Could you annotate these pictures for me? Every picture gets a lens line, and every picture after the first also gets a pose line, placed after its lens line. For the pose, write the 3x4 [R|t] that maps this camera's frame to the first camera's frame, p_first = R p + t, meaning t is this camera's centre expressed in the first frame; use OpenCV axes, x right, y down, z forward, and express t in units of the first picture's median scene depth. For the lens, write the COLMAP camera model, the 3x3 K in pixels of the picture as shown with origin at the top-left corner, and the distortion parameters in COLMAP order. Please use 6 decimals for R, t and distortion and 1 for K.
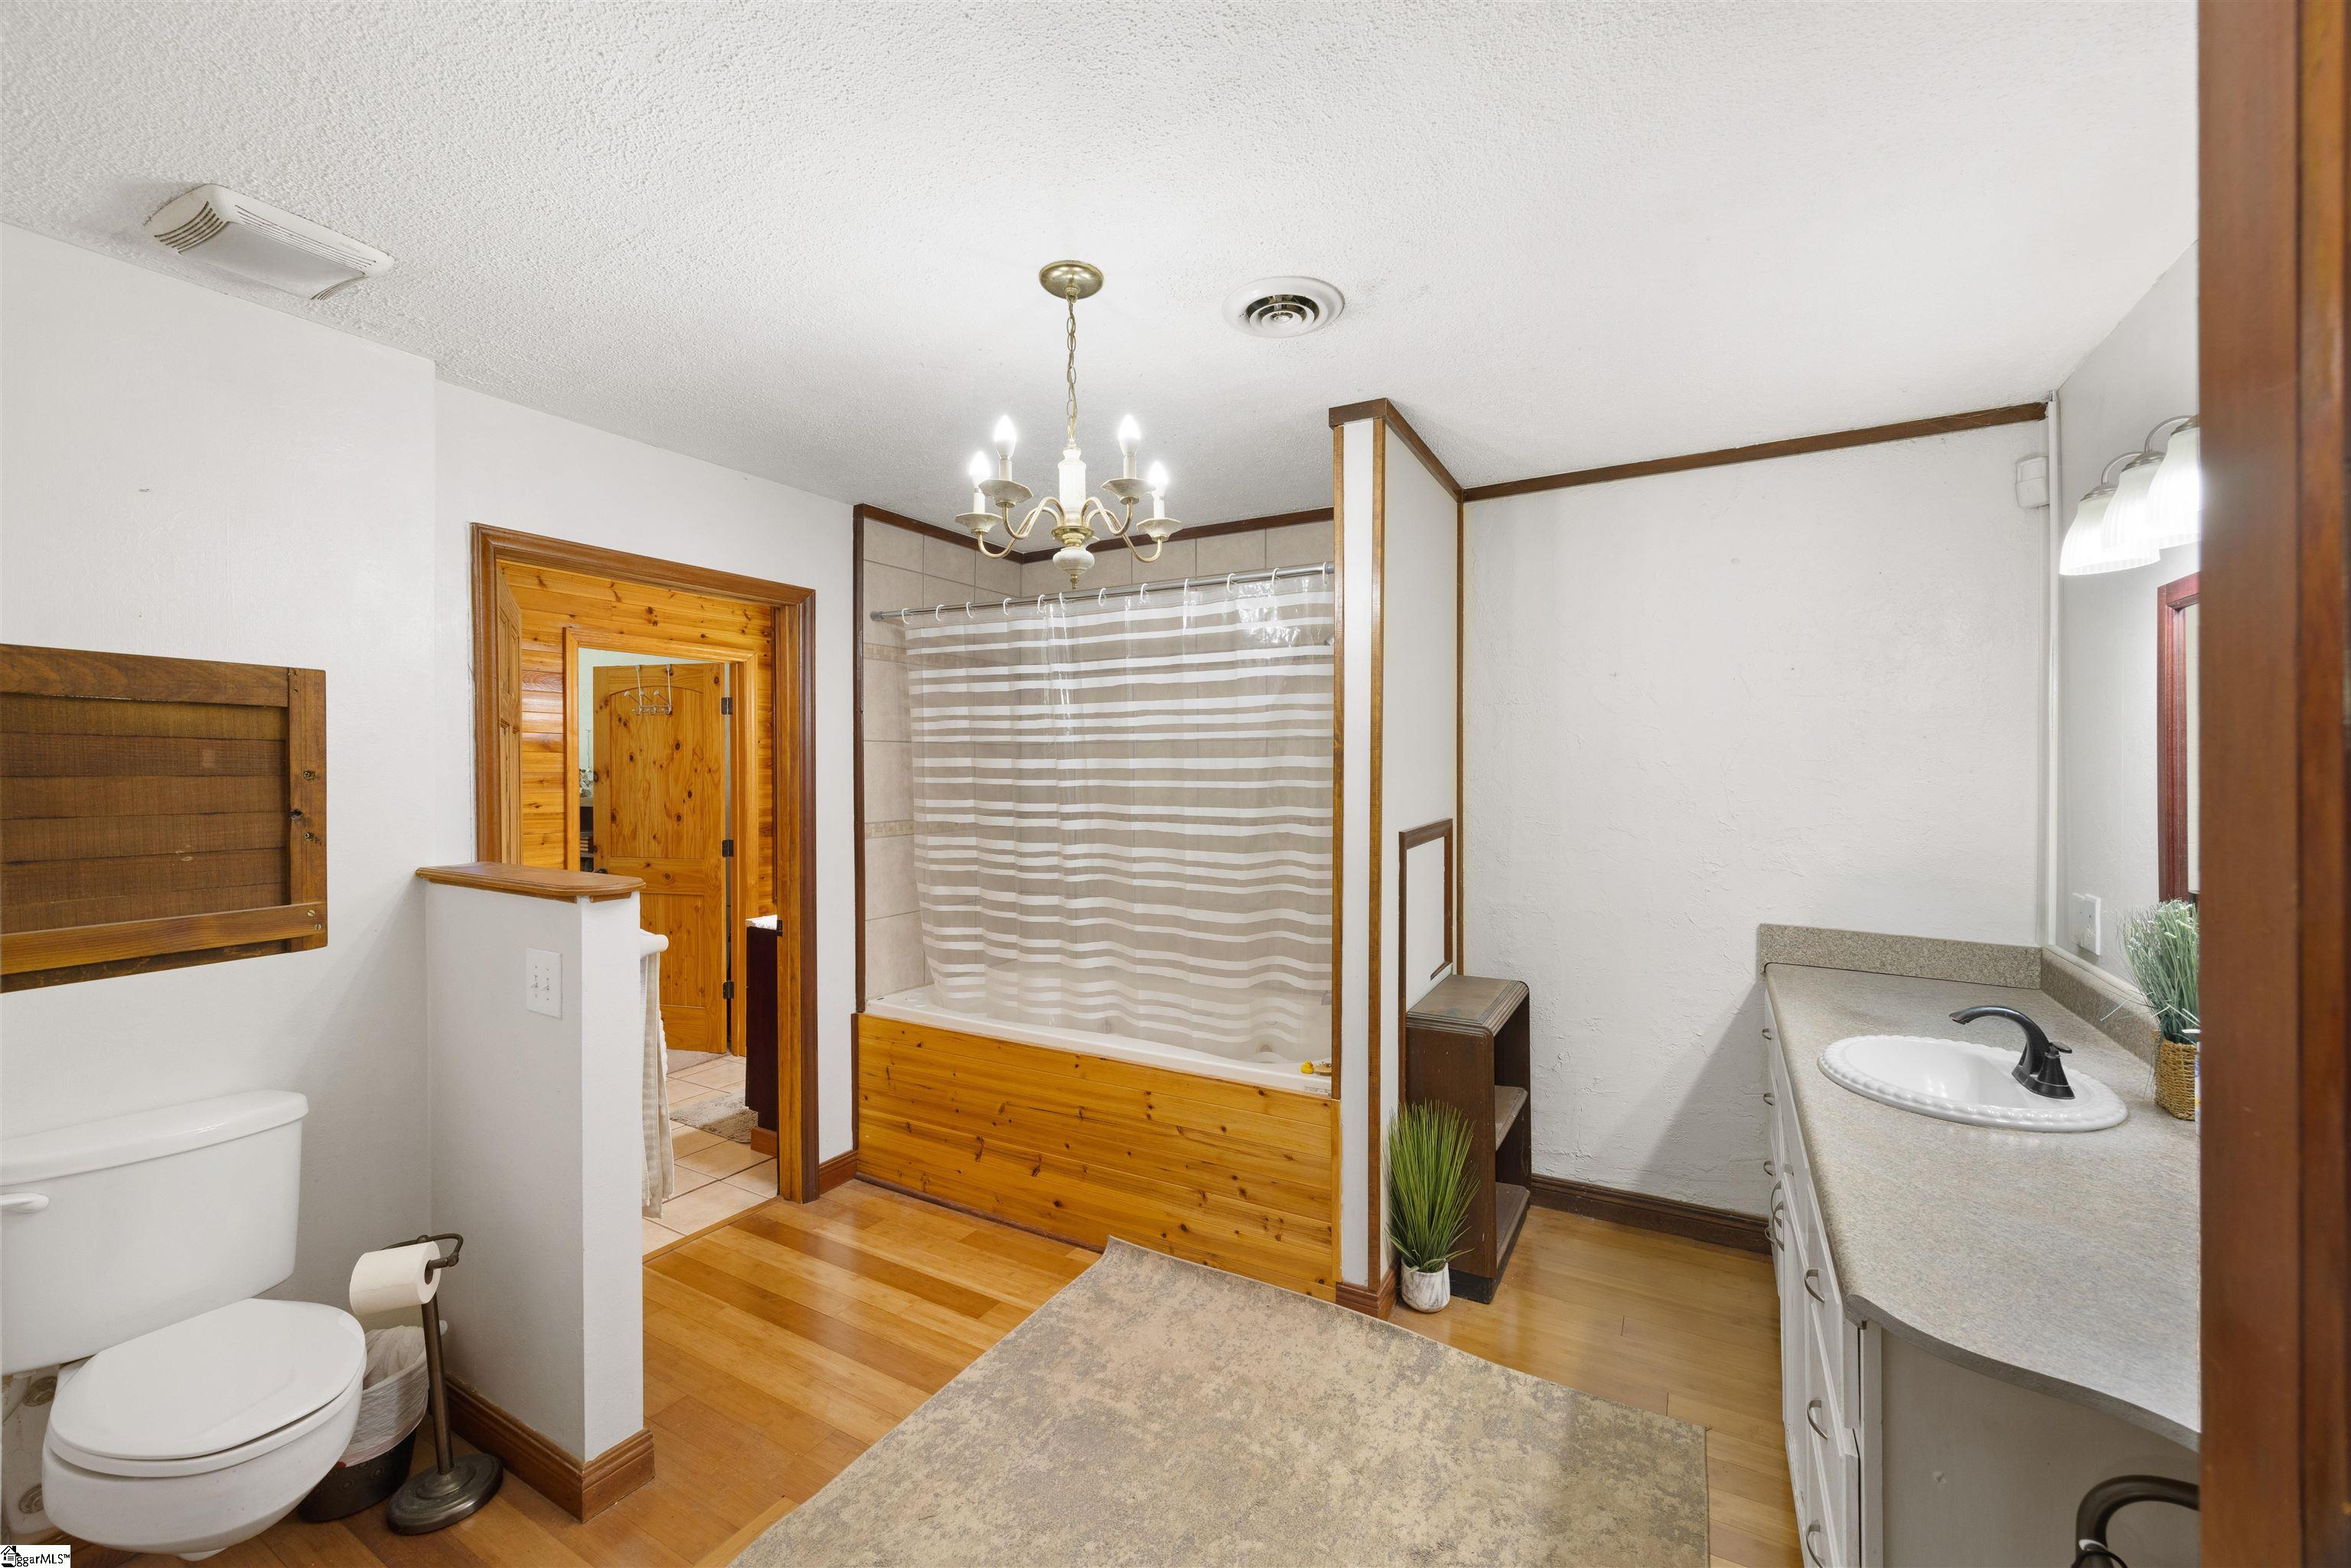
lens RADIAL K [[901.6, 0, 1175.5], [0, 901.6, 784.0], [0, 0, 1]] dist [0.001739, 0.000071]
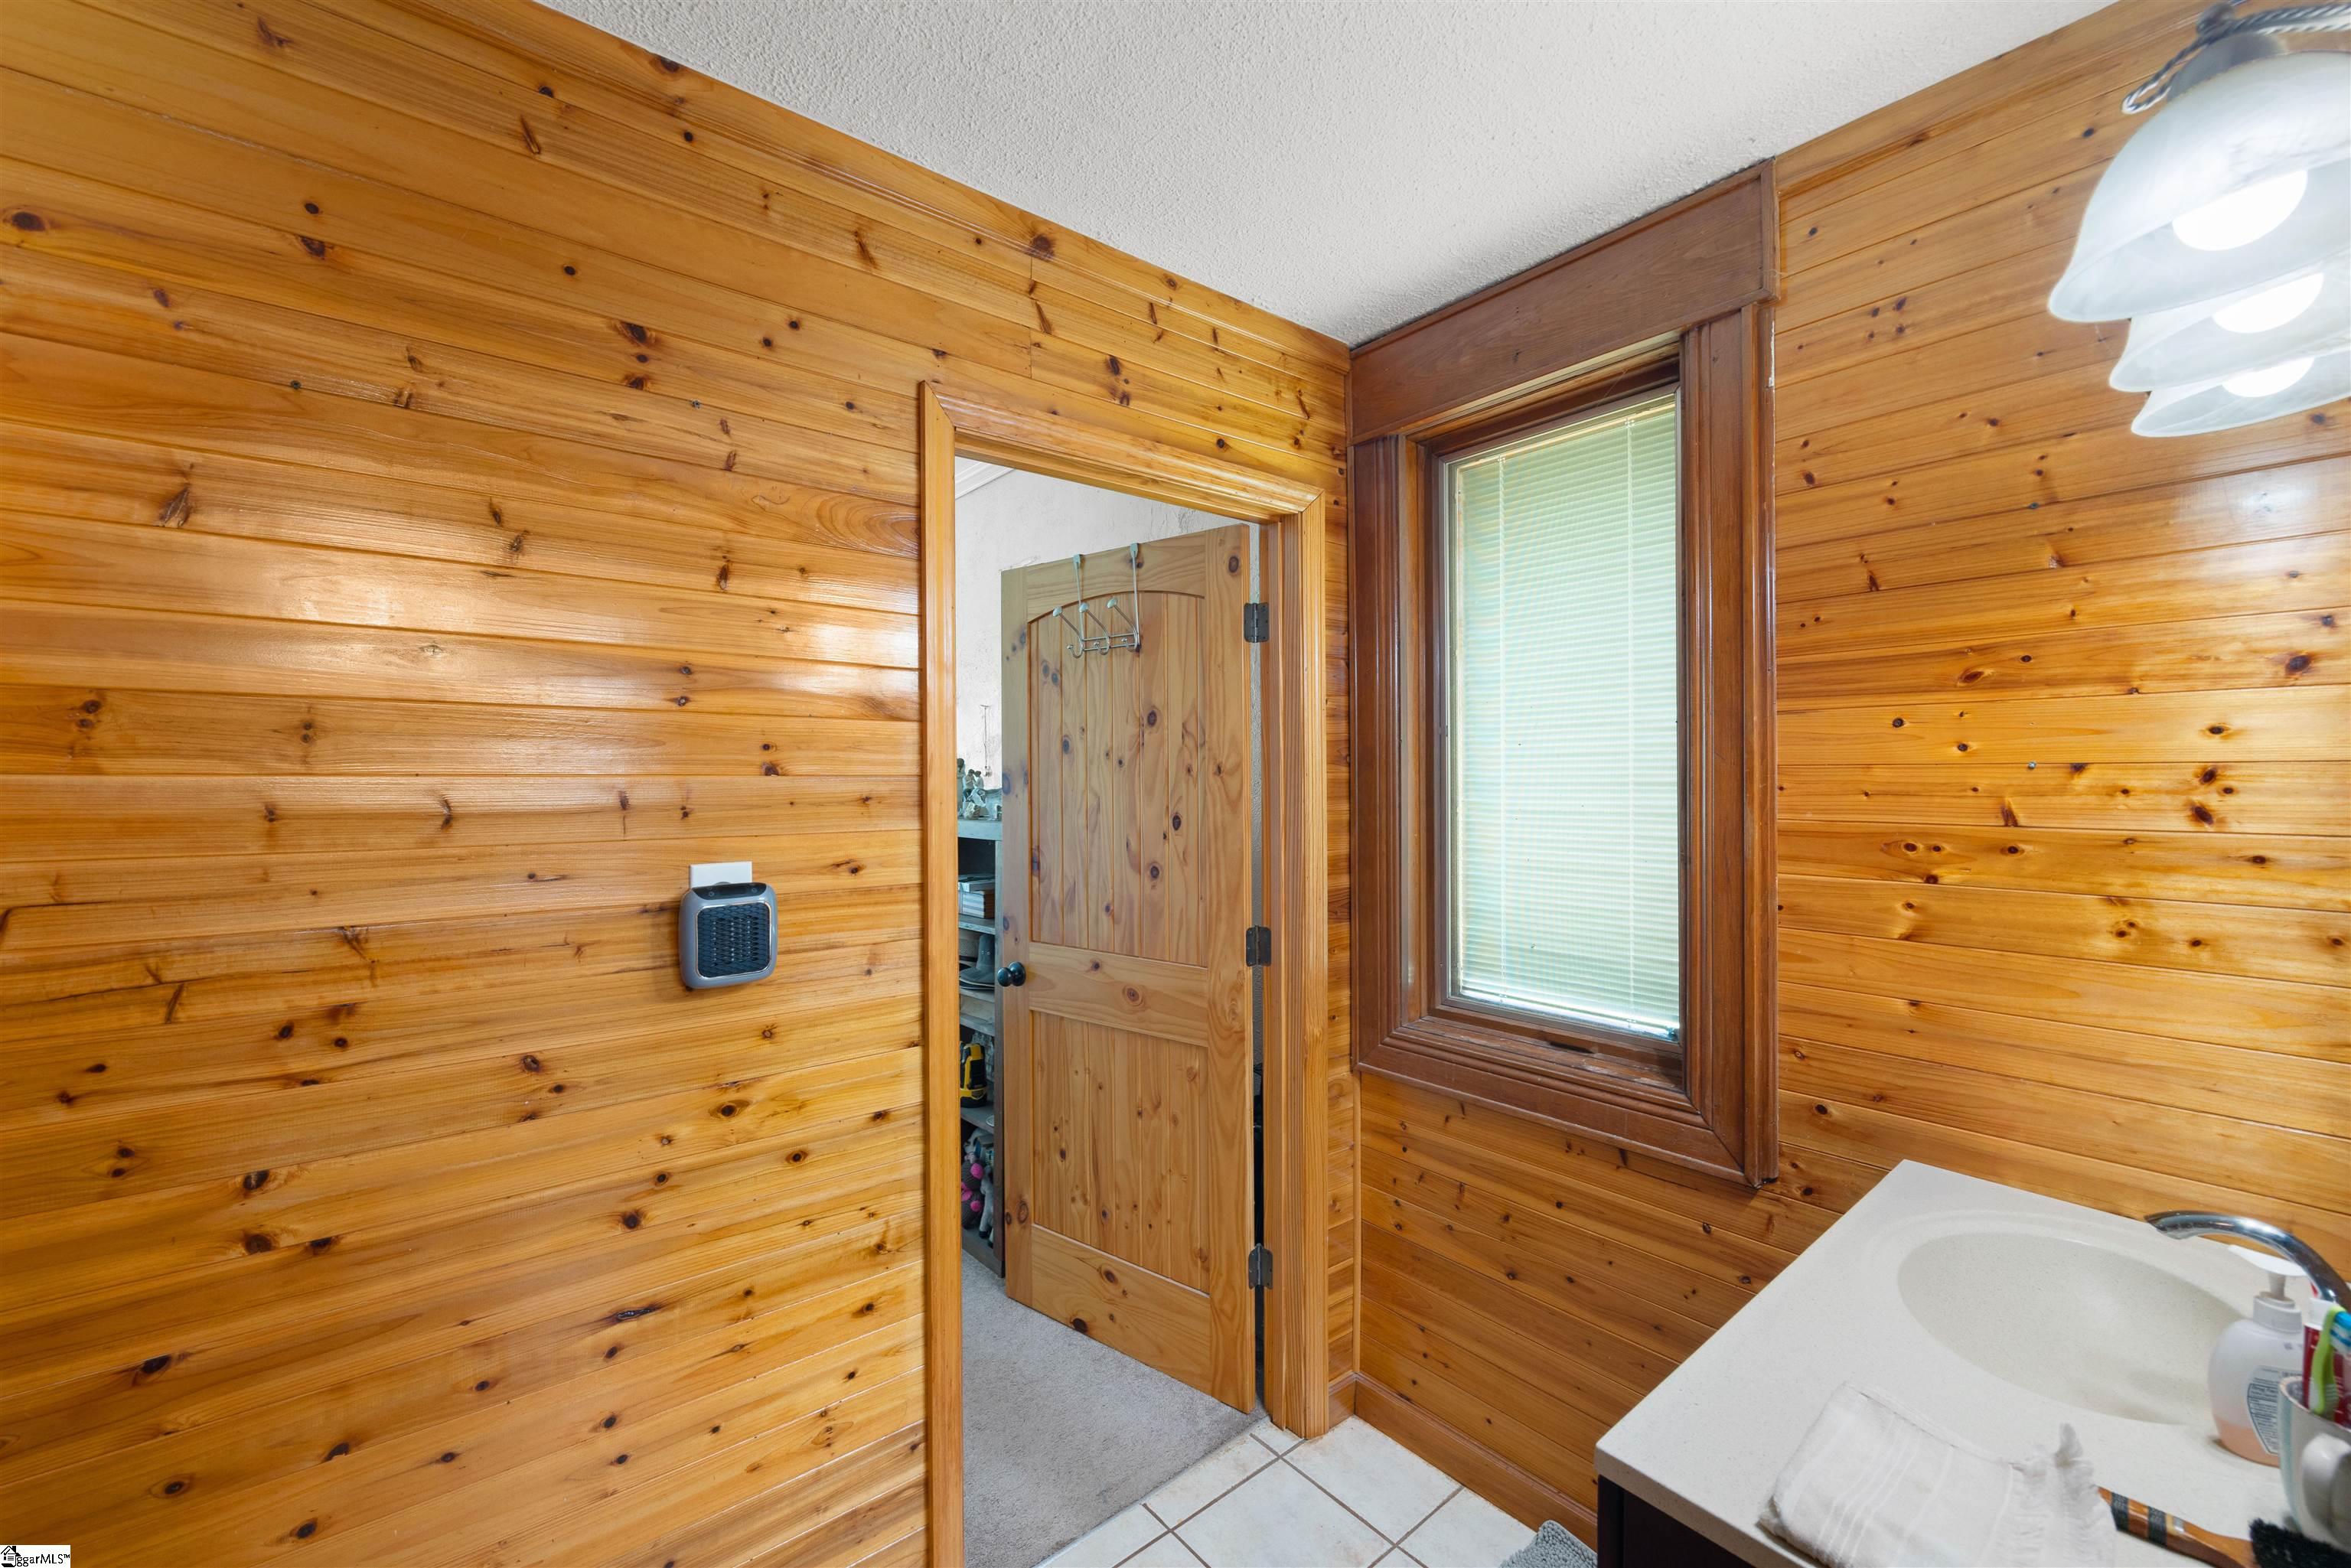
lens RADIAL K [[934.1, 0, 1175.1], [0, 934.1, 779.0], [0, 0, 1]] dist [-0.002011, -0.000014]
pose [[0.918351, -0.005512, -0.395729, -0.353396], [0.002123, 0.999957, -0.009000, -0.006116], [0.395762, 0.007425, 0.918323, 0.566523]]
